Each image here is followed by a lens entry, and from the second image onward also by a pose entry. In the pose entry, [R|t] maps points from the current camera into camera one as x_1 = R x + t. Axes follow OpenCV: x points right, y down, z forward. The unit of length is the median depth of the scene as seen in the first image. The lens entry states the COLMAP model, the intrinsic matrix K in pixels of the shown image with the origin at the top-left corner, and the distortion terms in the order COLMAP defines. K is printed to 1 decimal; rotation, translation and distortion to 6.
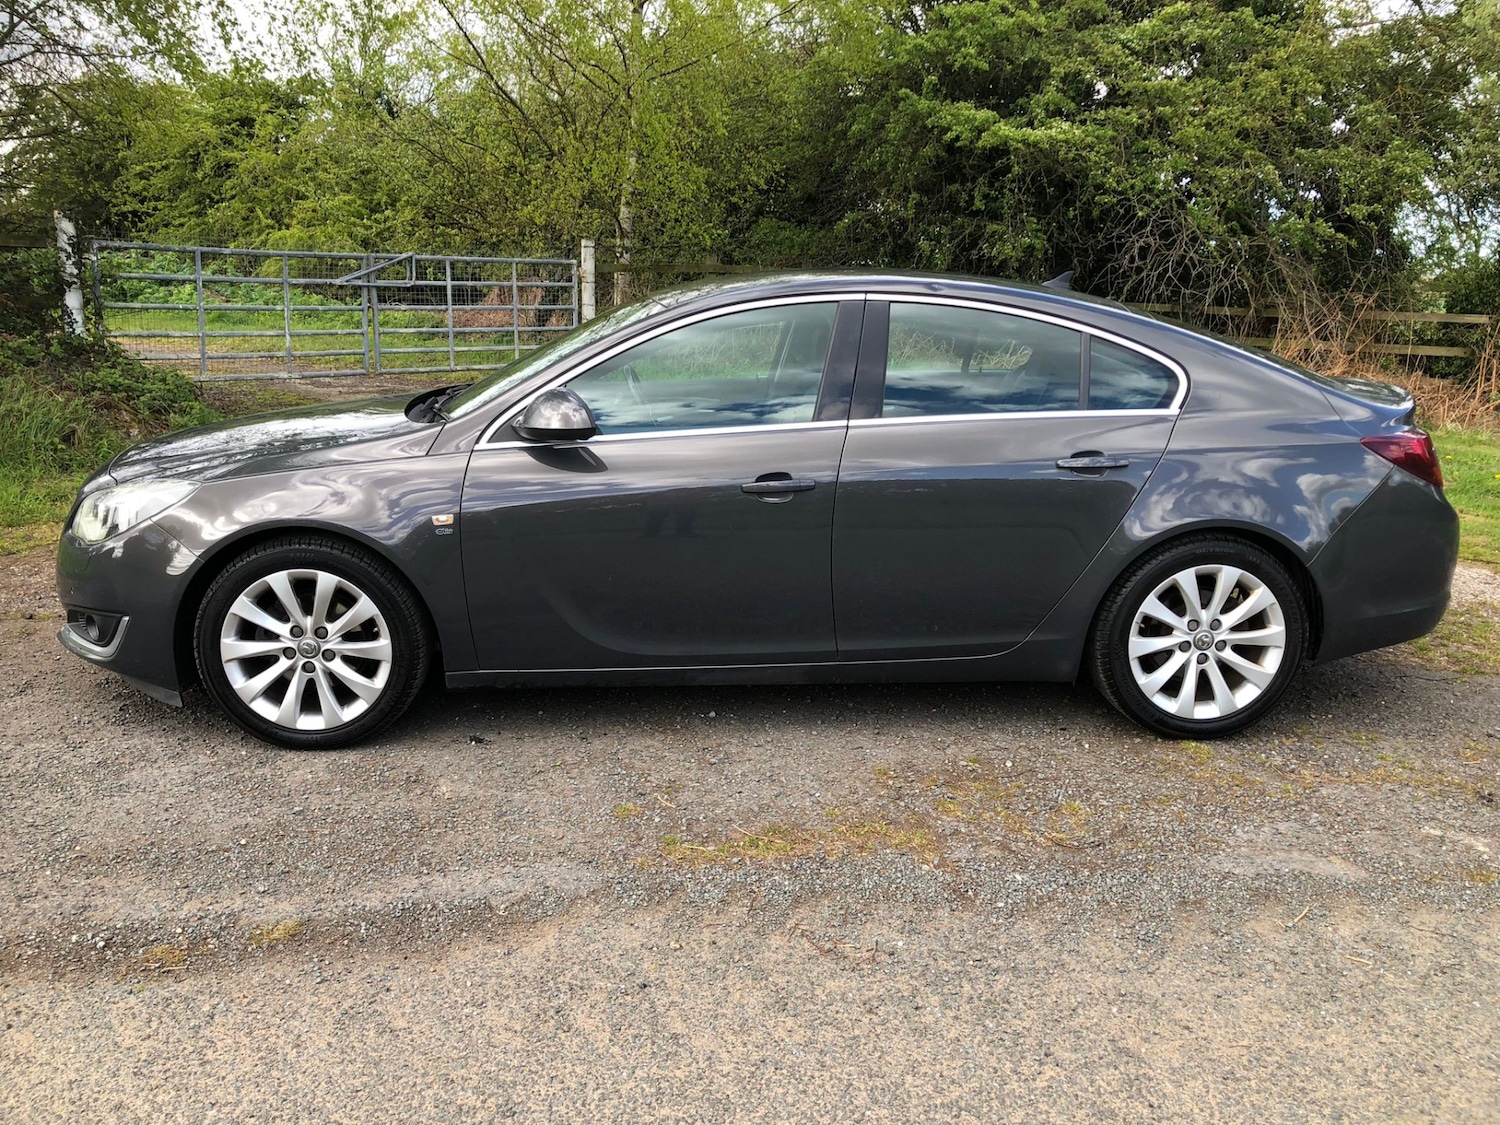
lens RADIAL K [[1206.7, 0, 735.1], [0, 1206.7, 575.0], [0, 0, 1]] dist [0.056754, -0.058699]
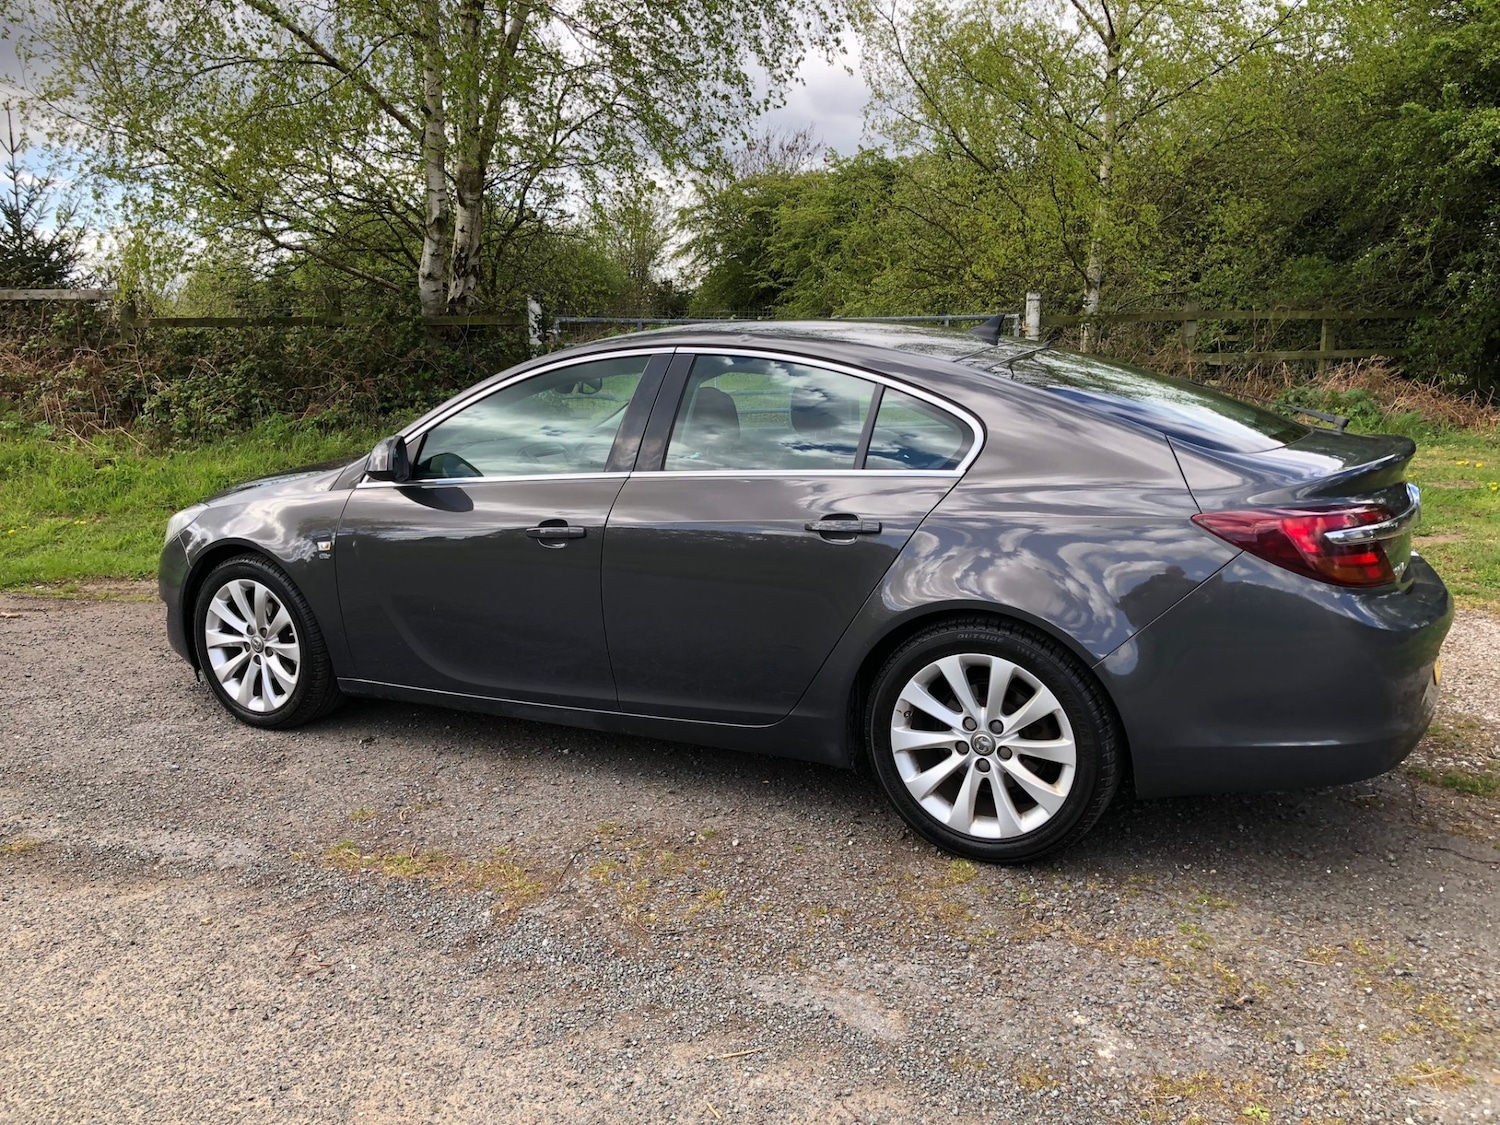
lens RADIAL K [[1215.5, 0, 751.6], [0, 1215.5, 569.4], [0, 0, 1]] dist [0.008390, 0.014893]
pose [[0.854454, 0.068173, -0.515034, 0.690656], [-0.095651, 0.995049, -0.026977, -0.029077], [0.510645, 0.072314, 0.856745, 0.187644]]
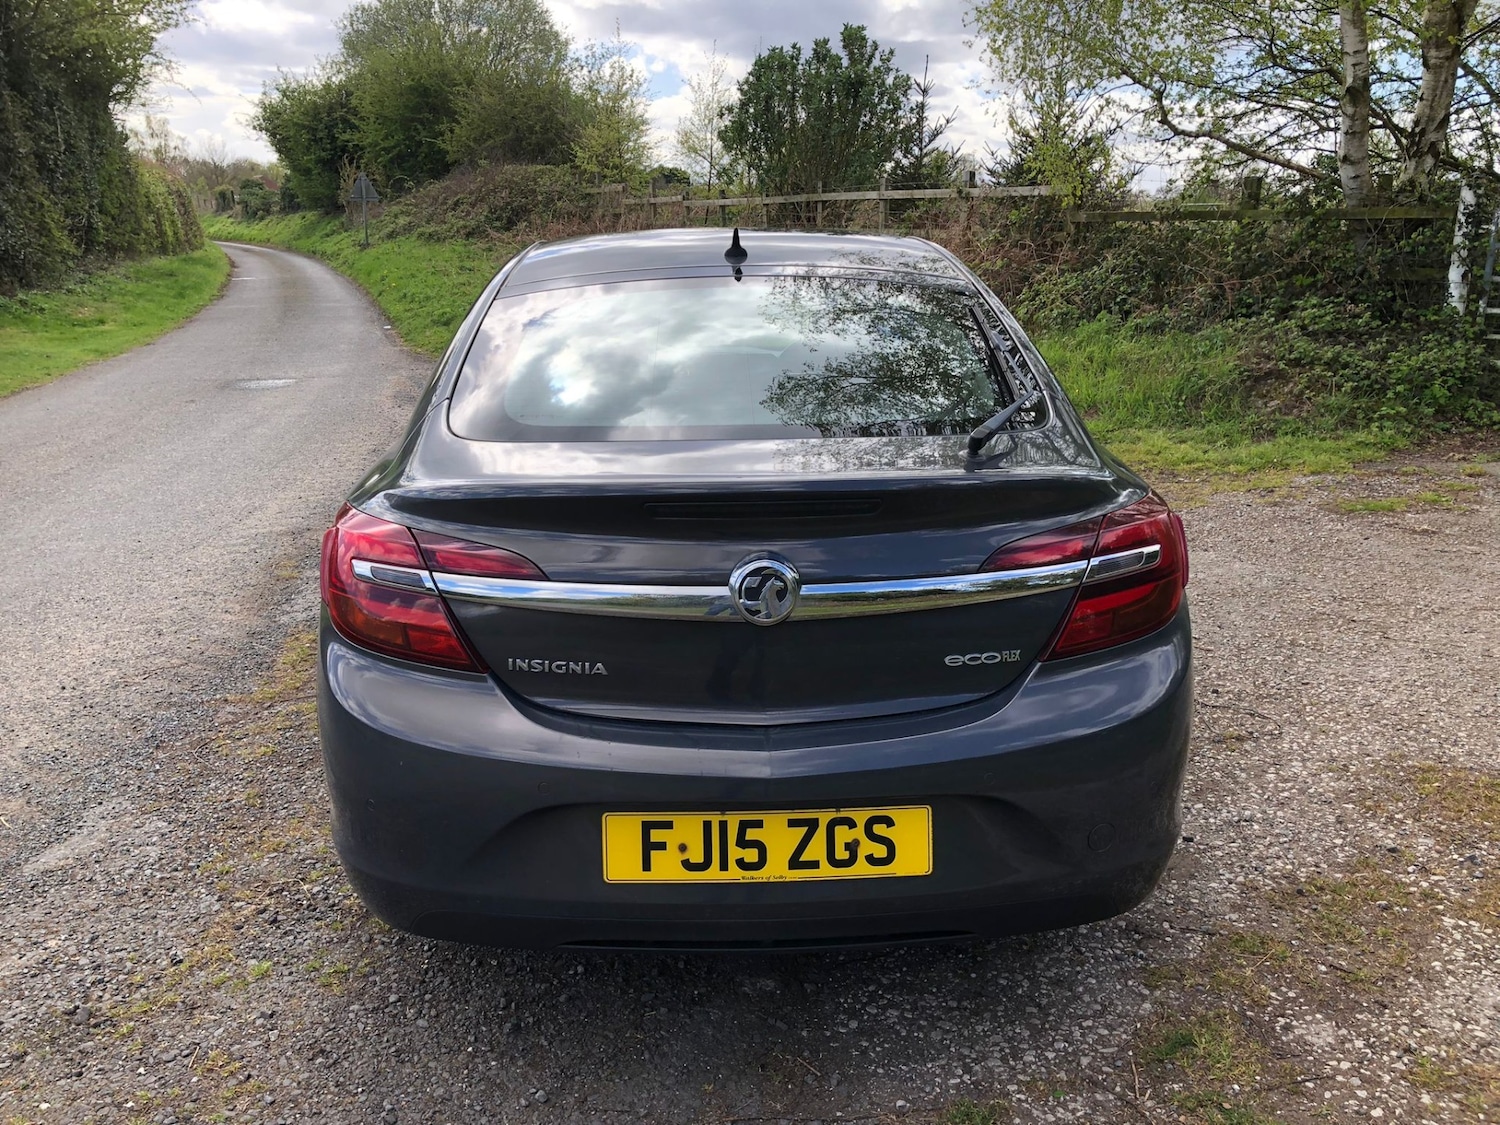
lens RADIAL K [[1206.7, 0, 735.1], [0, 1206.7, 575.0], [0, 0, 1]] dist [0.056754, -0.058699]
pose [[-0.026089, 0.253350, -0.967023, 1.125017], [-0.241719, 0.937048, 0.252018, -0.279243], [0.969995, 0.240323, 0.036793, 1.191208]]
